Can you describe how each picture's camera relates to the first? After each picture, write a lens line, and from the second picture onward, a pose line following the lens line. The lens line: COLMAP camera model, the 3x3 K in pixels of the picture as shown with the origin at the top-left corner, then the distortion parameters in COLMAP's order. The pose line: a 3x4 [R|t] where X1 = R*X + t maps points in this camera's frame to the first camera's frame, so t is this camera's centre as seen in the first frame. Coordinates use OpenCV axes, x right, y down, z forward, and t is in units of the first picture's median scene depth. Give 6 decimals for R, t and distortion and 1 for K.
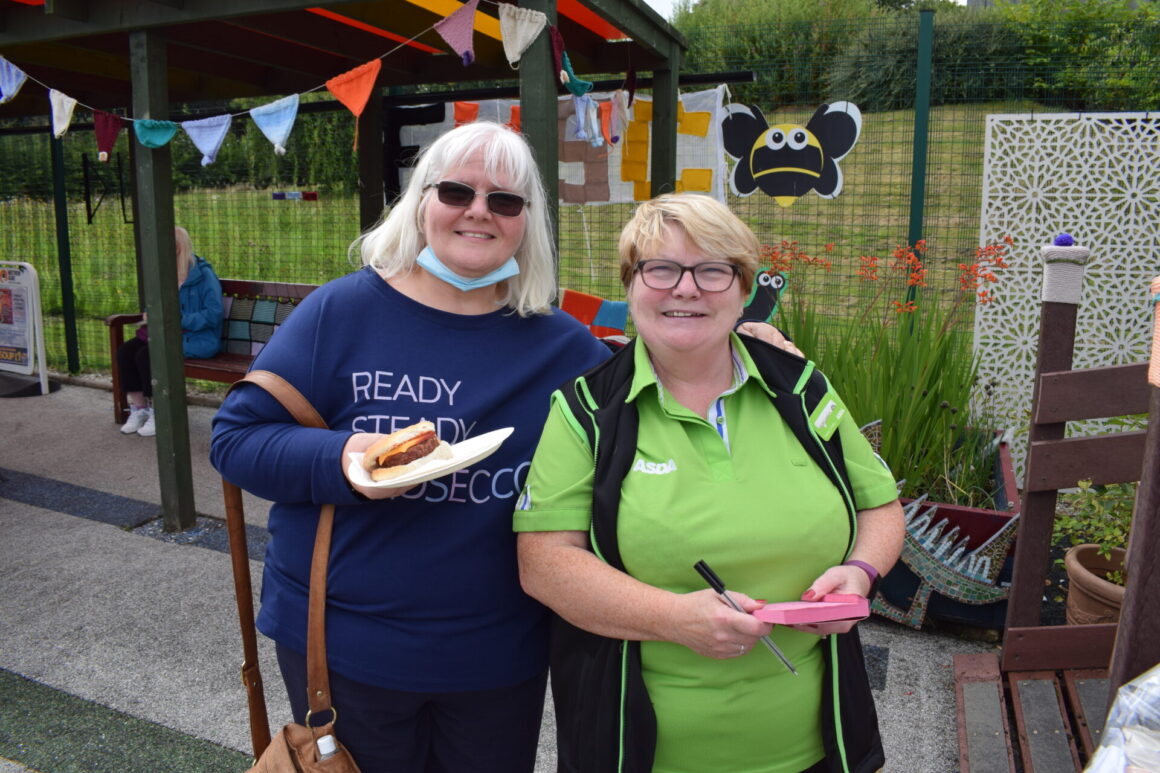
lens RADIAL K [[908.8, 0, 587.4], [0, 908.8, 382.3], [0, 0, 1]] dist [-0.093647, 0.009764]
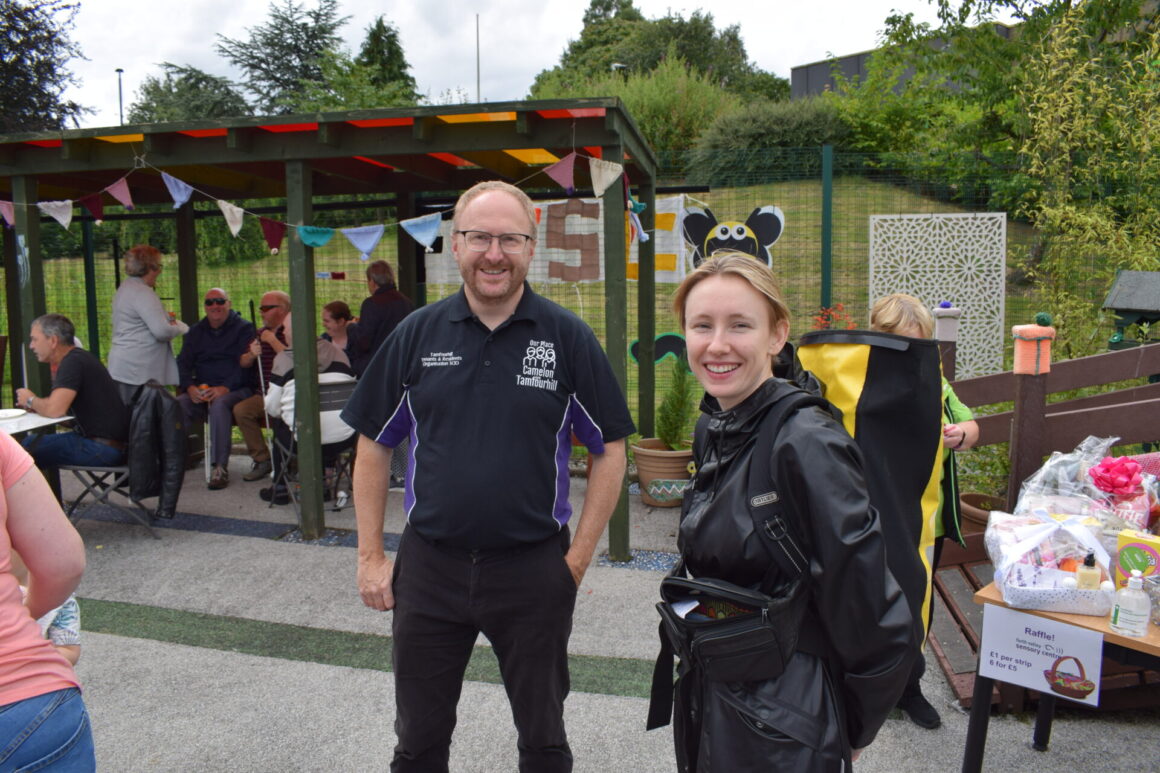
lens RADIAL K [[931.5, 0, 582.7], [0, 931.5, 382.5], [0, 0, 1]] dist [-0.092239, 0.012012]
pose [[0.982048, -0.037311, 0.184906, -0.305319], [0.049359, 0.996917, -0.060985, 0.039983], [-0.182061, 0.069017, 0.980862, -0.380808]]
